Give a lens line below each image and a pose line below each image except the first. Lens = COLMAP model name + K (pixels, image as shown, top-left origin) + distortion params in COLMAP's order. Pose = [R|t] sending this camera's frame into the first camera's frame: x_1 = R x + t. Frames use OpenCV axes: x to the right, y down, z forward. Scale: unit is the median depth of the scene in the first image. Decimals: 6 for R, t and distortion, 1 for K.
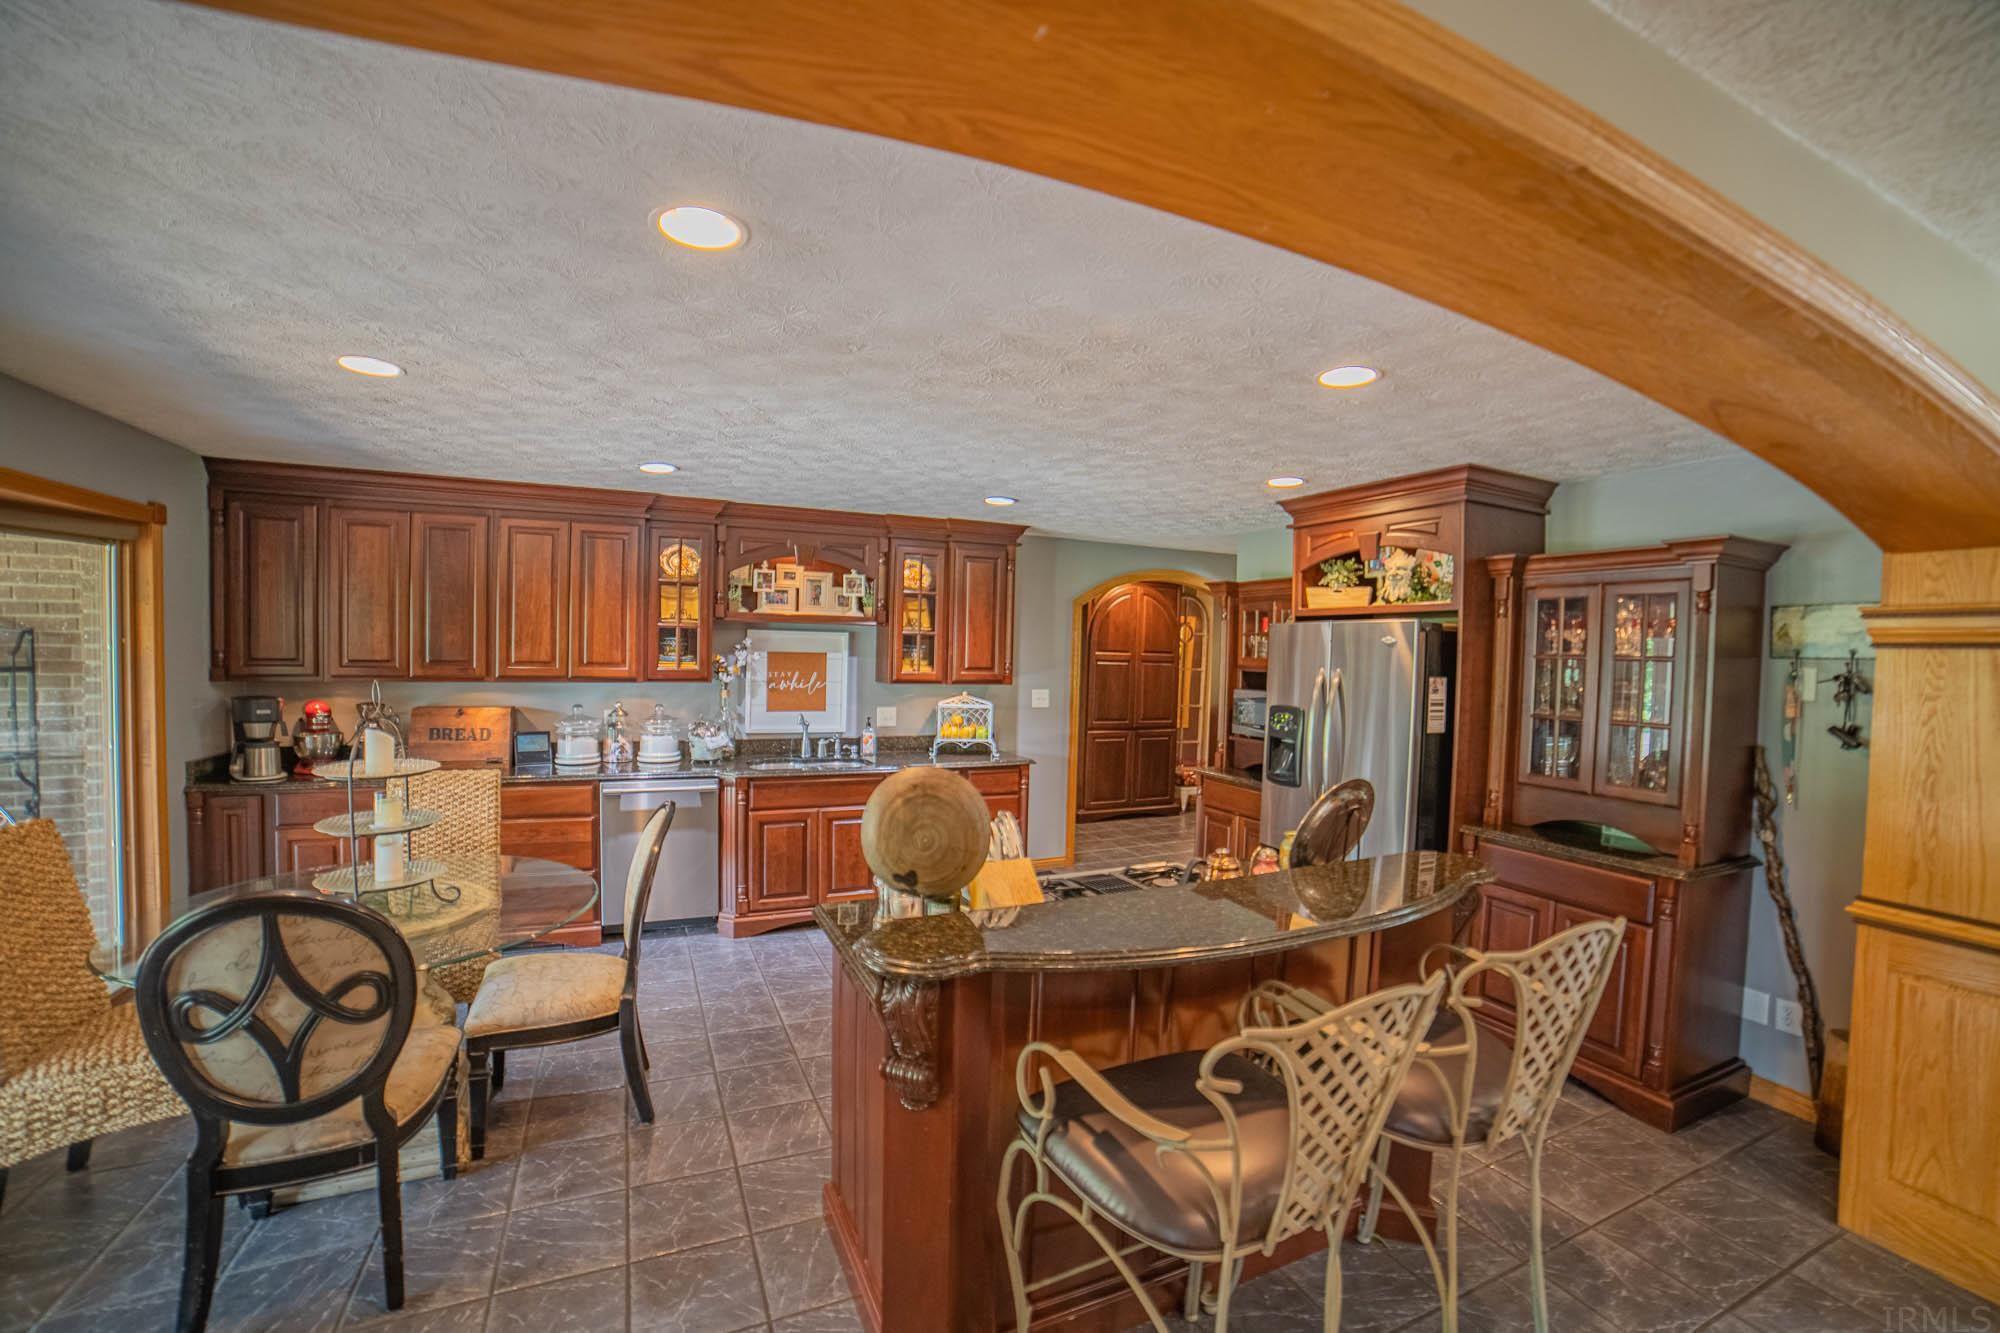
lens RADIAL K [[813.6, 0, 1021.0], [0, 813.6, 674.5], [0, 0, 1]] dist [-0.000421, 0.000139]
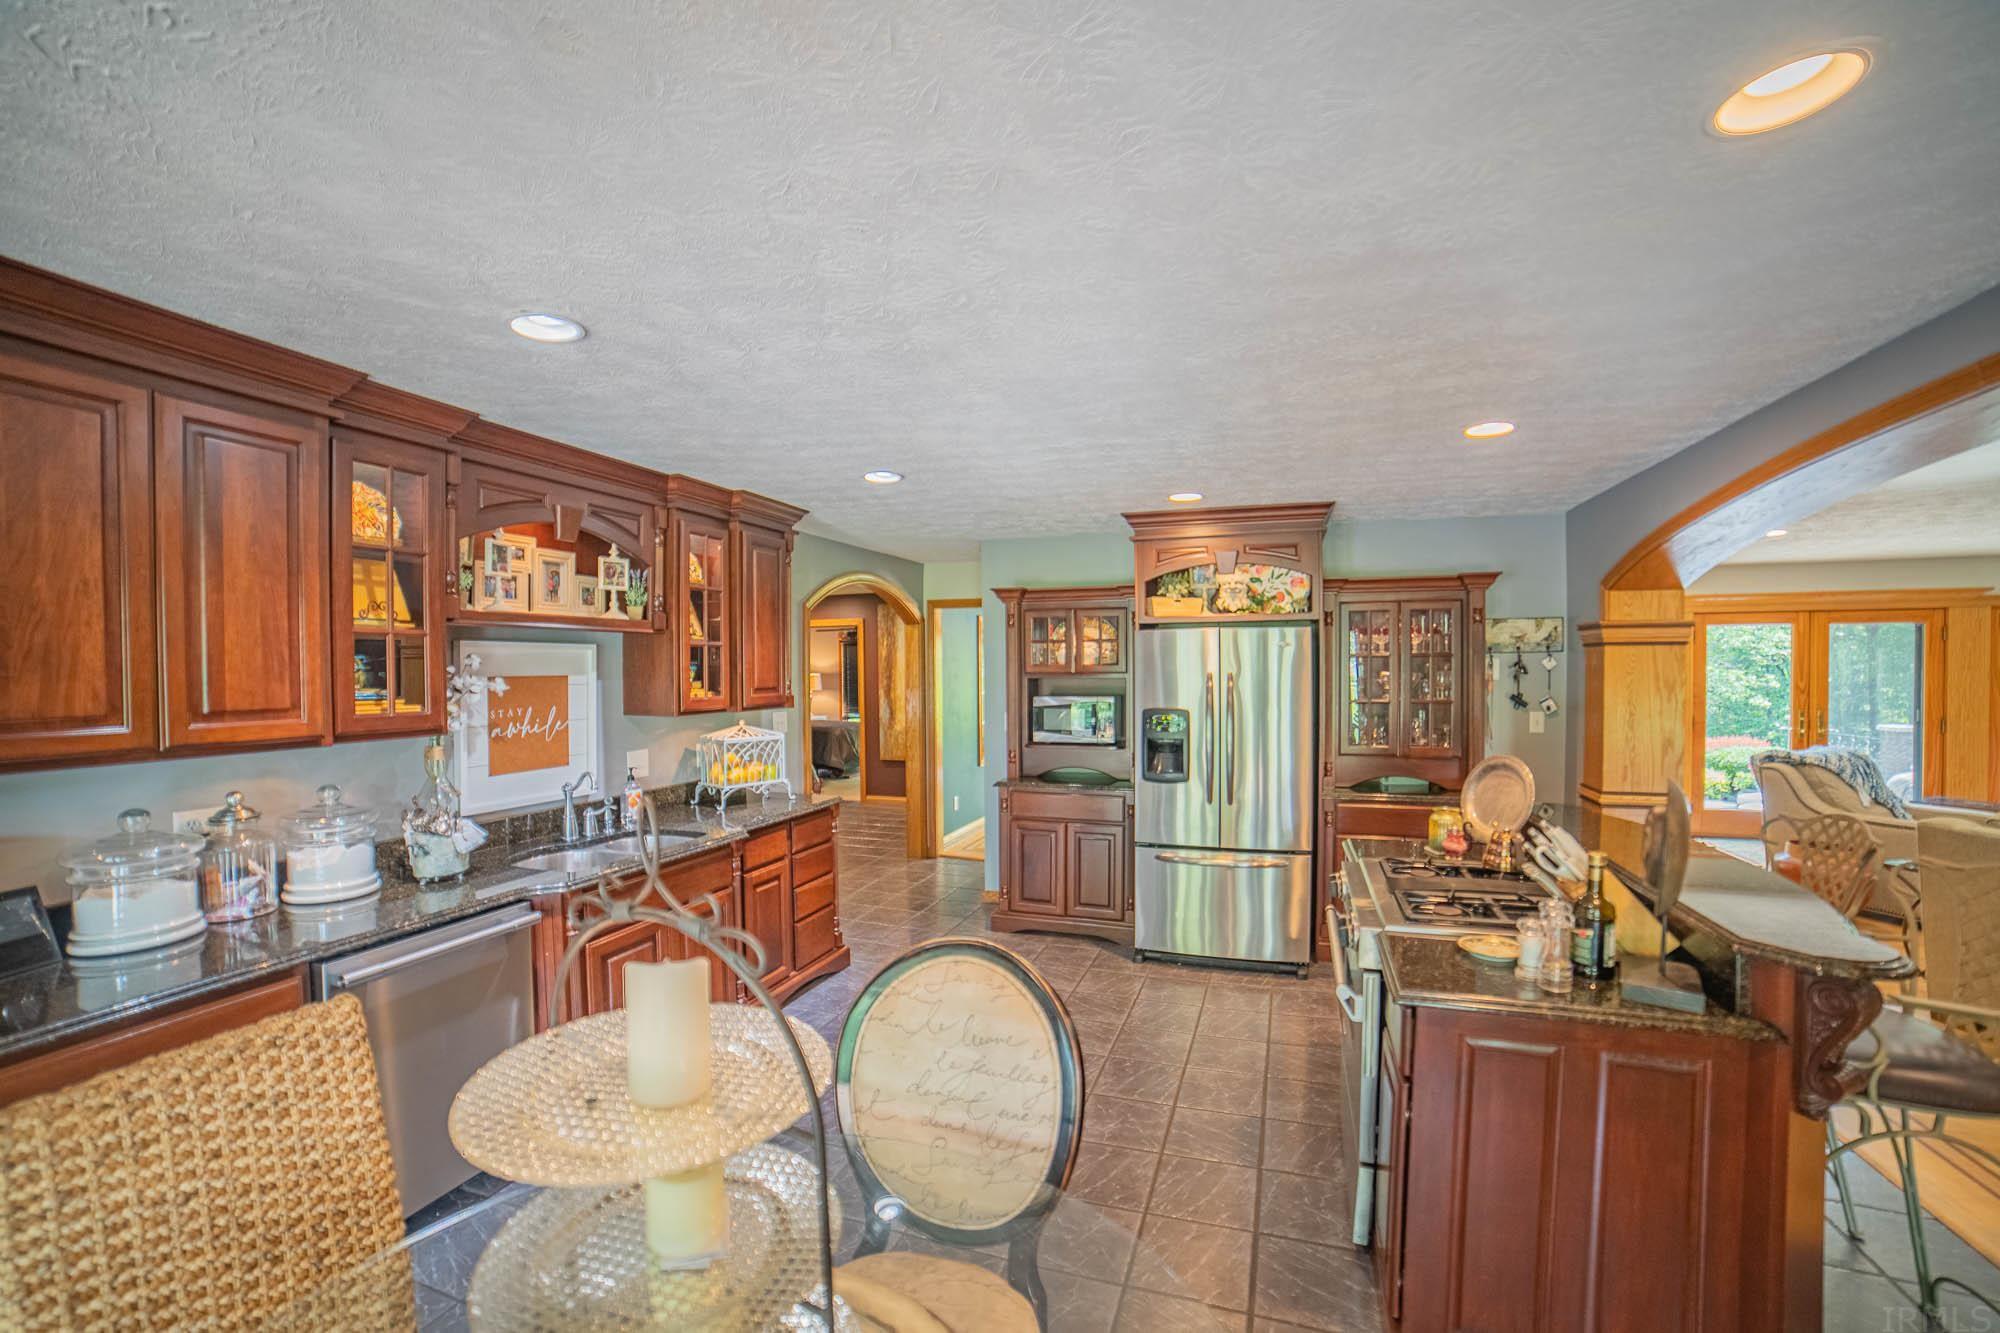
lens RADIAL K [[813.6, 0, 1021.0], [0, 813.6, 674.5], [0, 0, 1]] dist [-0.000421, 0.000139]
pose [[0.704384, -0.036084, 0.708901, -0.466917], [0.043224, 0.999034, 0.007903, -0.017625], [-0.708501, 0.025075, 0.705264, 0.303804]]
